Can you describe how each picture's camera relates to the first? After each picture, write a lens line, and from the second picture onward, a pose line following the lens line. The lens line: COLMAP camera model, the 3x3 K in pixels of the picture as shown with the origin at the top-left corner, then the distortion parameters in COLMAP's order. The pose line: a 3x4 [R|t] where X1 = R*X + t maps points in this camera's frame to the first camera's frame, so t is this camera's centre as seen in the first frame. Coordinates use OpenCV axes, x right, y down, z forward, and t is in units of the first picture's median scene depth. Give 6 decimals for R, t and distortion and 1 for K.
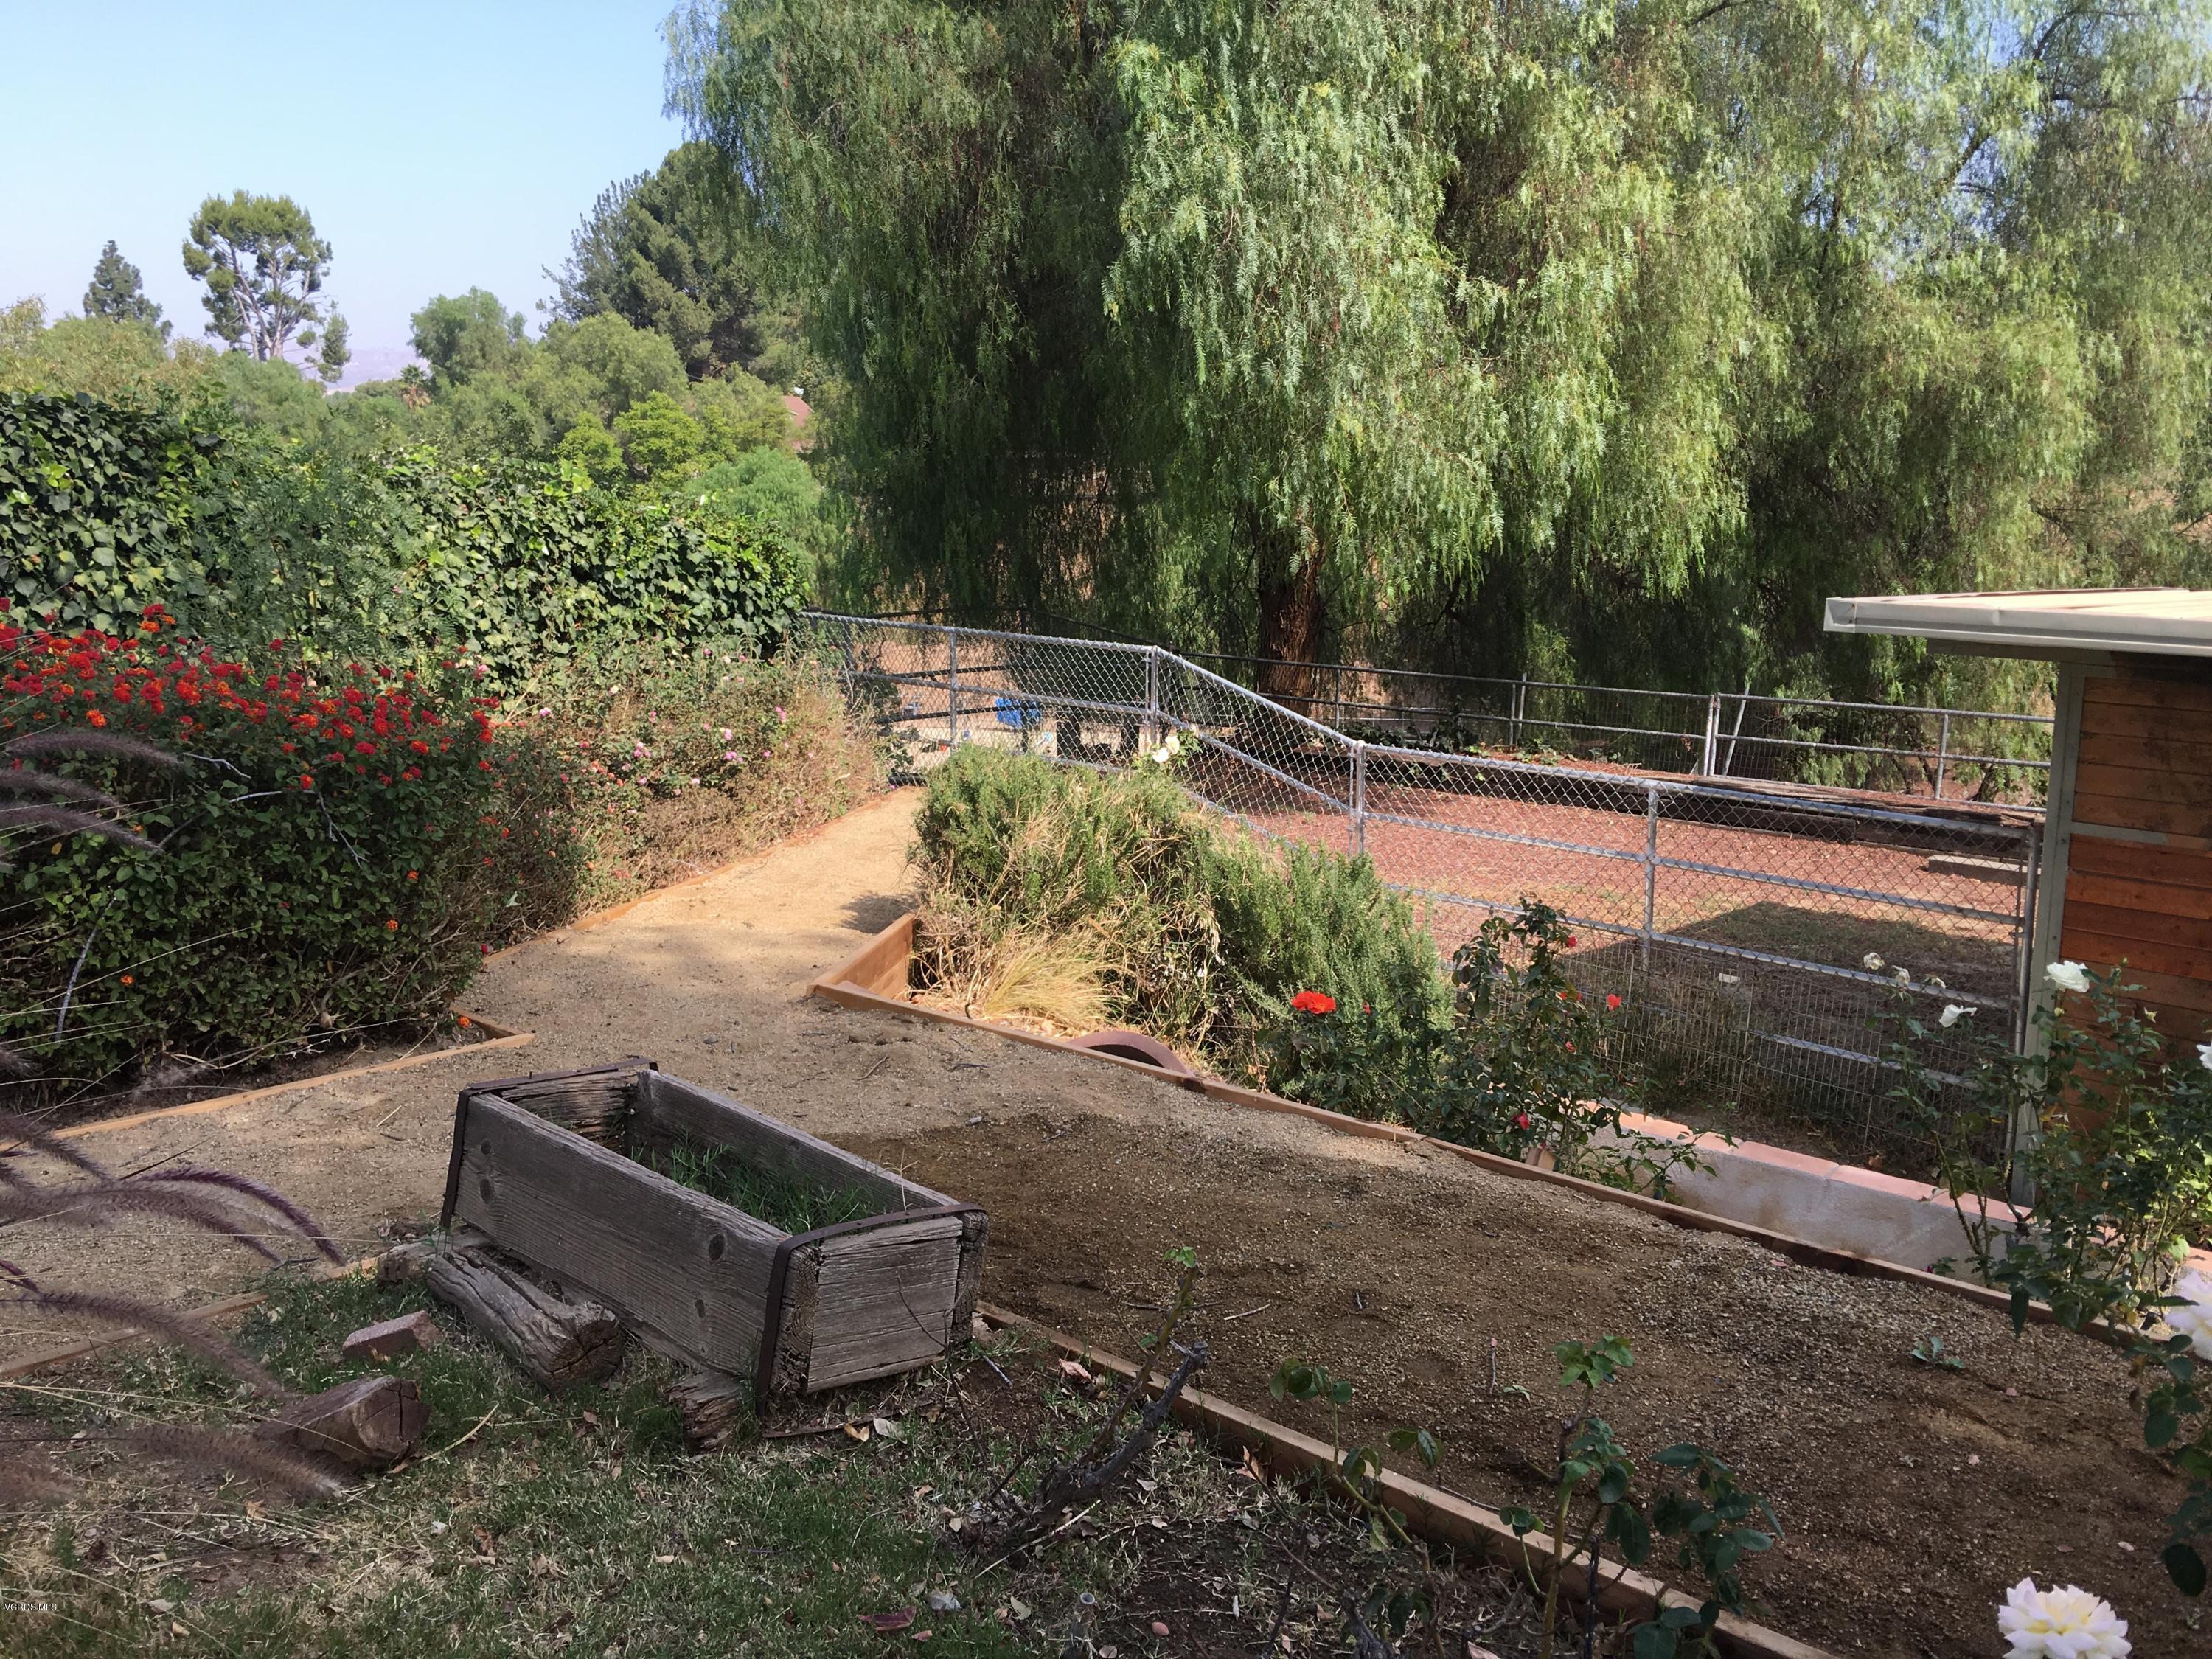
lens RADIAL K [[1858.6, 0, 1093.6], [0, 1858.6, 795.7], [0, 0, 1]] dist [0.086751, -0.140065]
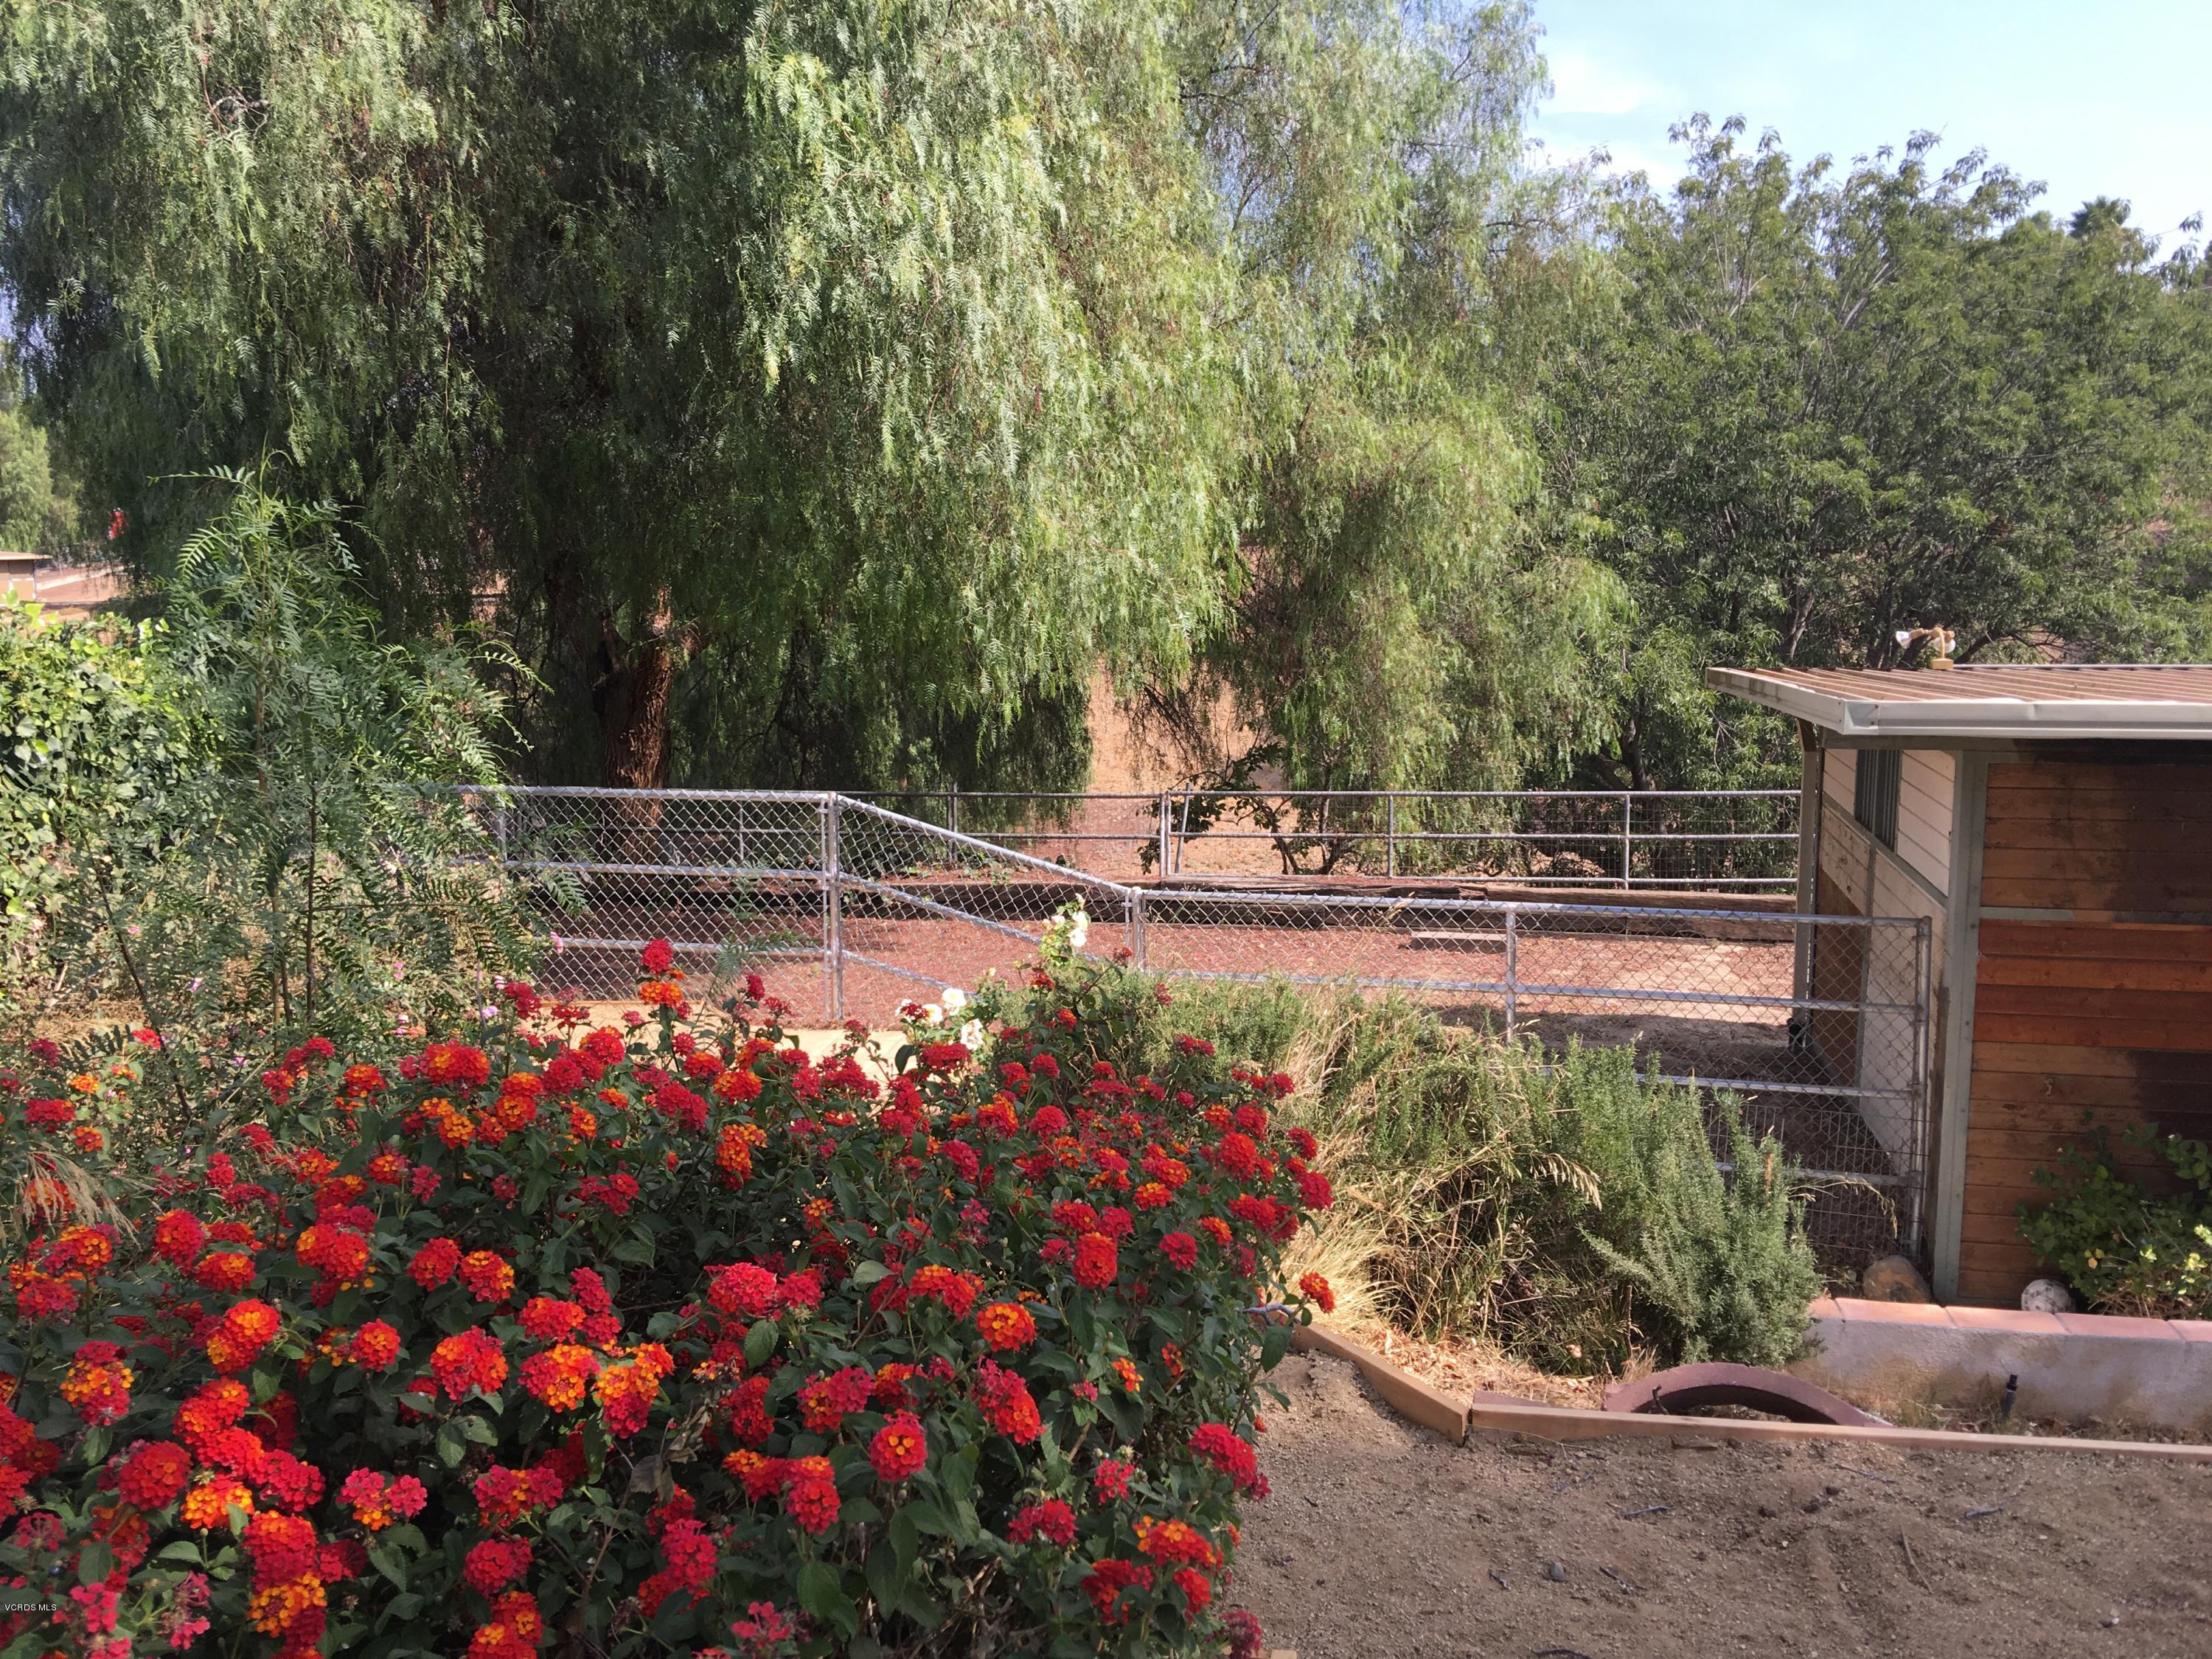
lens RADIAL K [[1858.6, 0, 1093.6], [0, 1858.6, 795.7], [0, 0, 1]] dist [0.086751, -0.140065]
pose [[0.868087, -0.077934, 0.490256, -0.251018], [0.102448, 0.994465, -0.023316, -0.046393], [-0.485725, 0.070466, 0.871266, 0.229124]]
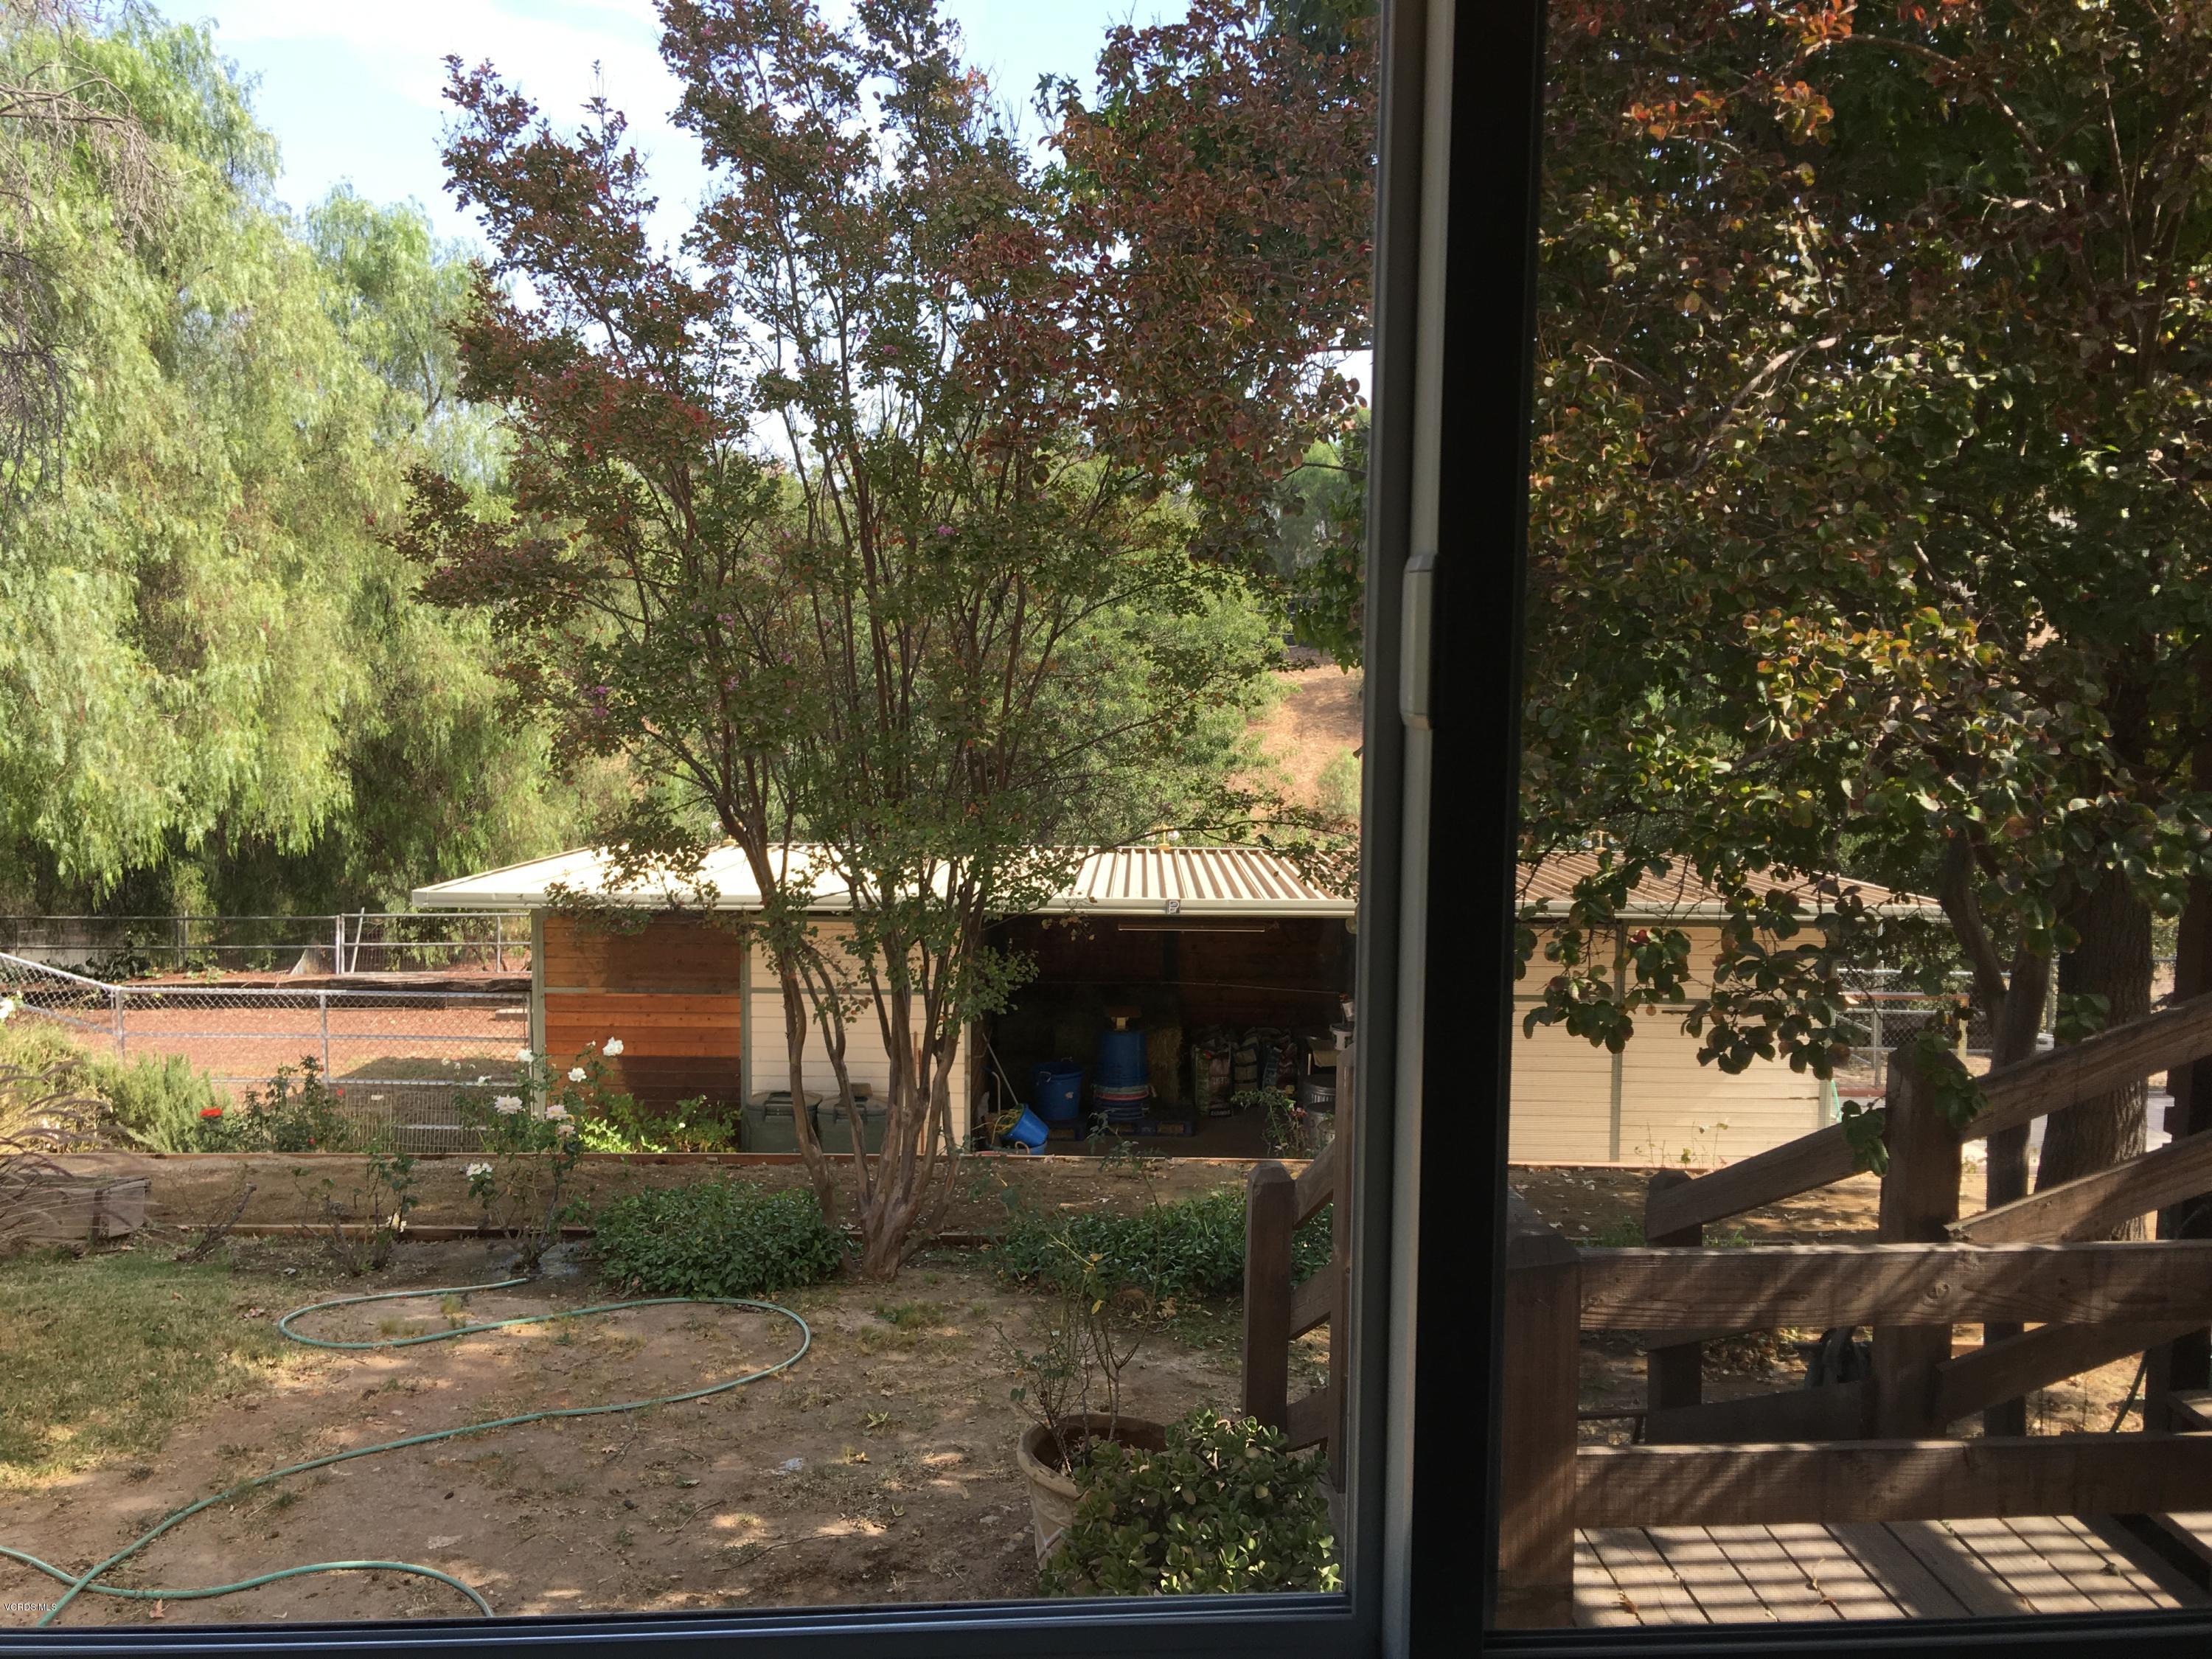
lens RADIAL K [[1868.3, 0, 1111.9], [0, 1868.3, 800.2], [0, 0, 1]] dist [0.081189, -0.126809]
pose [[0.746165, -0.052991, 0.663649, -0.242485], [0.110008, 0.992938, -0.044401, -0.019389], [-0.656610, 0.106137, 0.746725, -0.632318]]
